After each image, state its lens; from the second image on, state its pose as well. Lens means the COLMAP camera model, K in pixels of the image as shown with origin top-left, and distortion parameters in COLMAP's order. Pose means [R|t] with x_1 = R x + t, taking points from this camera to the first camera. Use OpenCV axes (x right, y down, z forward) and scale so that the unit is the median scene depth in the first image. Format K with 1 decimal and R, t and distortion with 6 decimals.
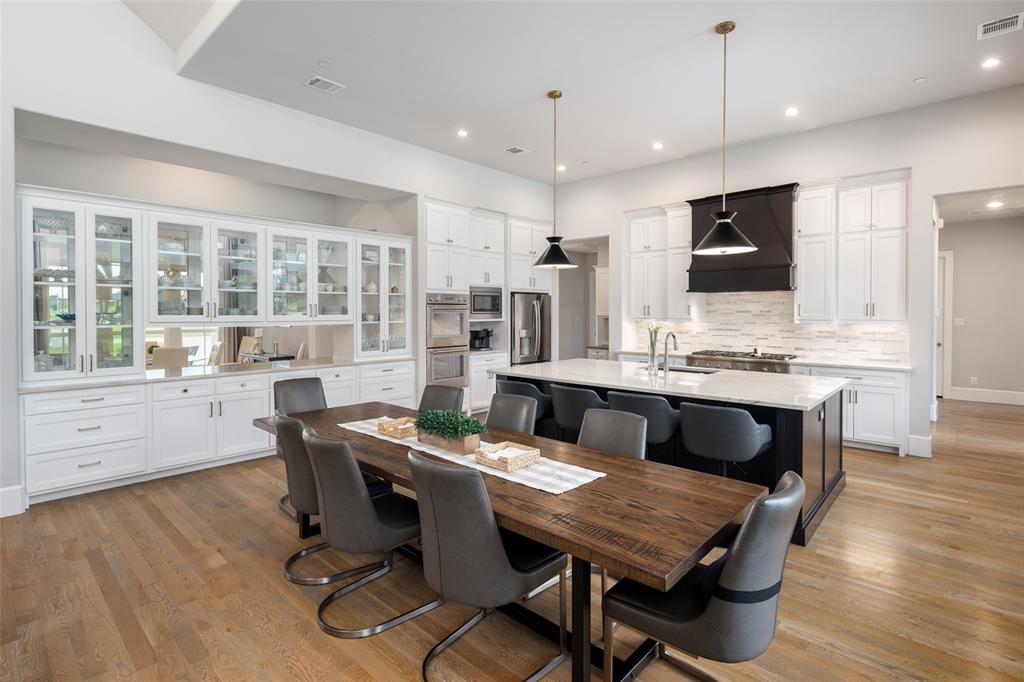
lens RADIAL K [[511.0, 0, 471.1], [0, 511.0, 321.6], [0, 0, 1]] dist [0.003683, -0.001029]
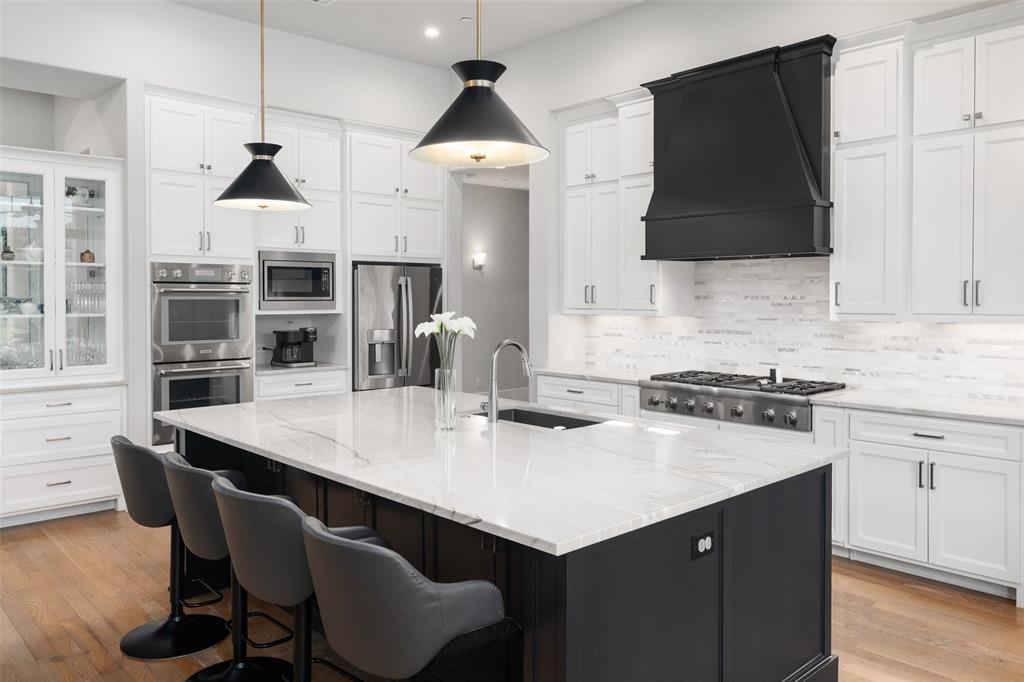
lens RADIAL K [[766.6, 0, 475.9], [0, 766.6, 315.0], [0, 0, 1]] dist [0.002156, 0.001335]
pose [[0.996733, 0.003401, -0.080690, 0.319549], [-0.003215, 0.999992, 0.002436, -0.002849], [0.080698, -0.002169, 0.996736, 0.209677]]
